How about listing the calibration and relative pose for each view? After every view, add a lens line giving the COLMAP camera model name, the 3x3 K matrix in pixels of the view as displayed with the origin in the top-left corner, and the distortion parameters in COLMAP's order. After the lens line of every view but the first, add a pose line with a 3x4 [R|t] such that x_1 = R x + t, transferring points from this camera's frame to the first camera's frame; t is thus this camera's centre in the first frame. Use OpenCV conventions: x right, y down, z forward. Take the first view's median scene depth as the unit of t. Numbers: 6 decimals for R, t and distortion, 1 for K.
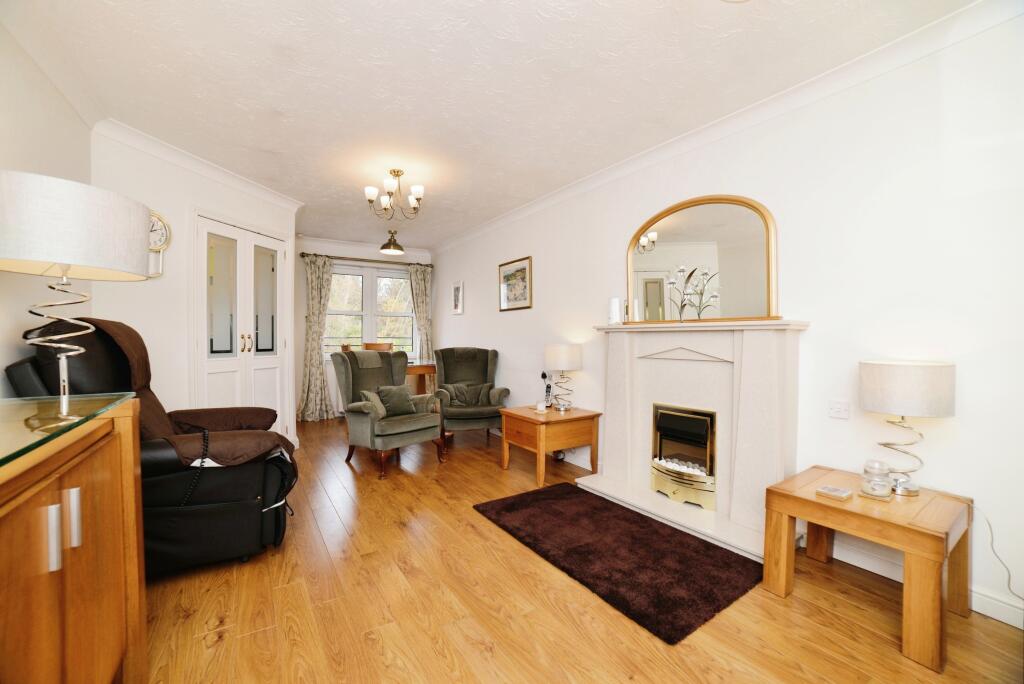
lens RADIAL K [[418.4, 0, 507.7], [0, 418.4, 335.4], [0, 0, 1]] dist [-0.118391, 0.041774]
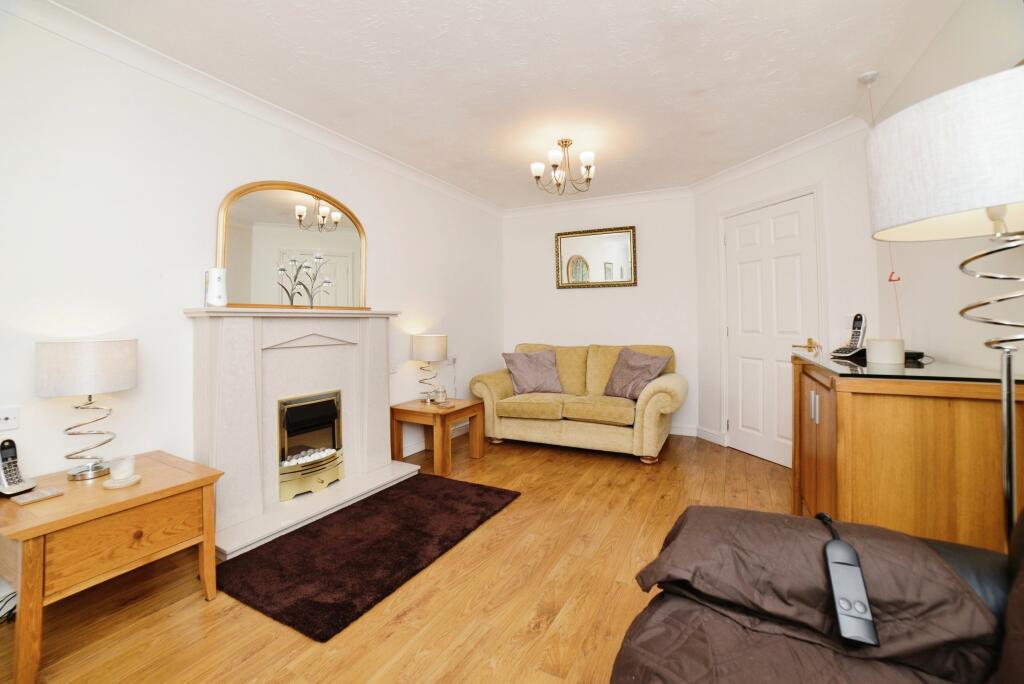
lens RADIAL K [[424.4, 0, 512.6], [0, 424.4, 317.6], [0, 0, 1]] dist [-0.119511, 0.044784]
pose [[-0.489047, 0.012099, 0.872174, -0.615909], [0.000997, 0.999911, -0.013312, 0.003897], [-0.872257, -0.005641, -0.489015, 0.977316]]
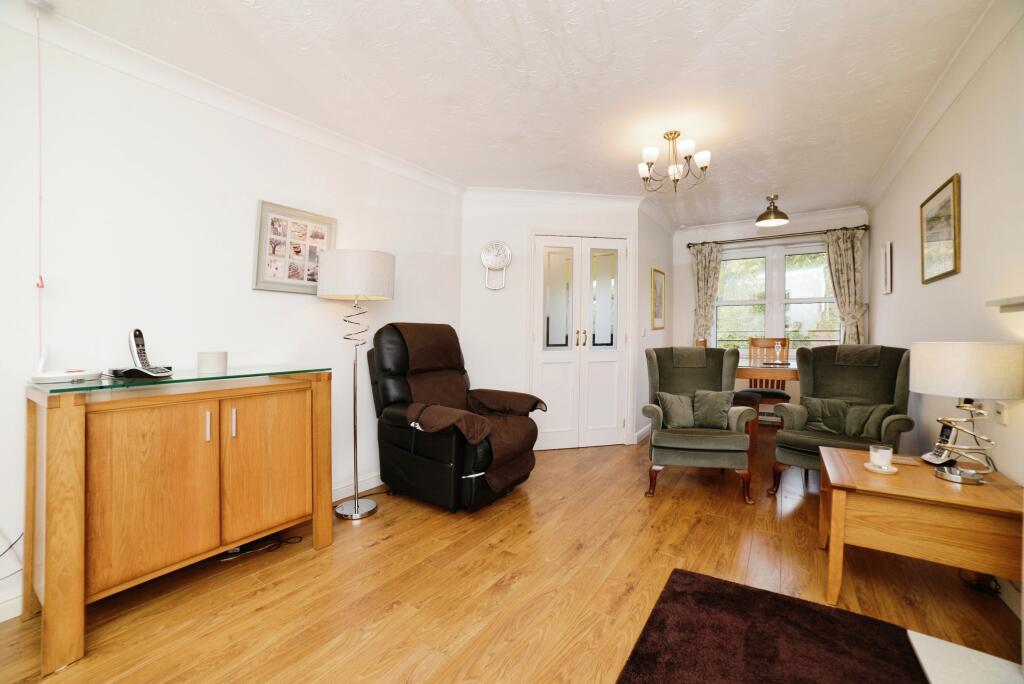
lens RADIAL K [[424.4, 0, 512.6], [0, 424.4, 317.6], [0, 0, 1]] dist [-0.119511, 0.044784]
pose [[0.398506, -0.037670, -0.916392, 0.432827], [0.013367, 0.999289, -0.035265, 0.001541], [0.917069, 0.001803, 0.398726, 0.435802]]
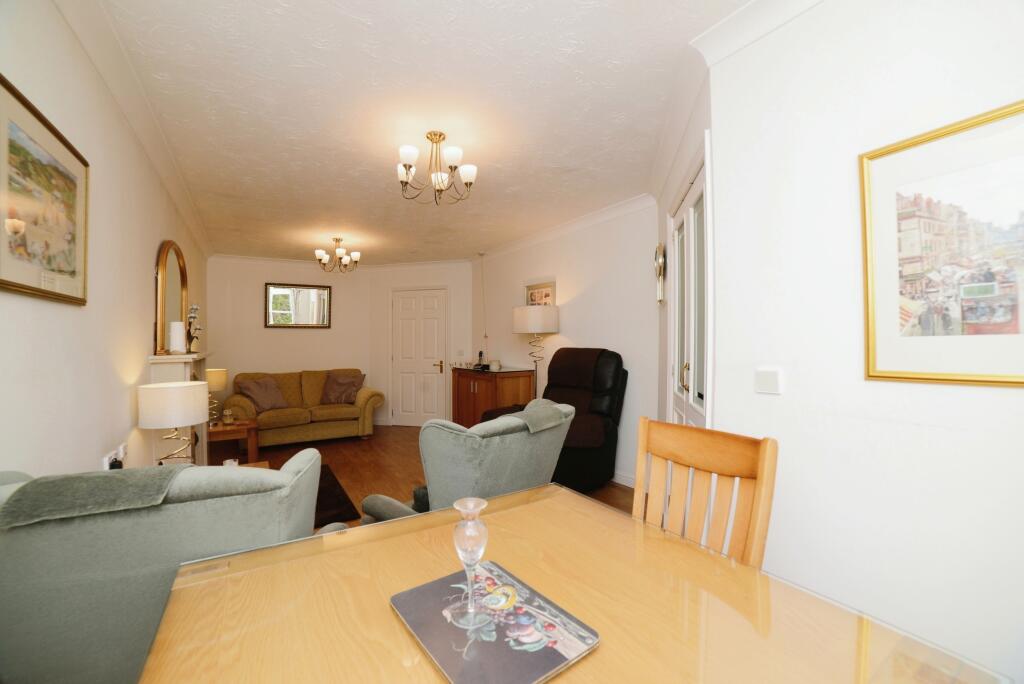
lens RADIAL K [[418.4, 0, 507.7], [0, 418.4, 335.4], [0, 0, 1]] dist [-0.118391, 0.041774]
pose [[-0.999314, 0.016547, 0.033139, -0.499533], [0.016070, 0.999764, -0.014623, -0.050158], [-0.033373, -0.014080, -0.999344, 1.998181]]
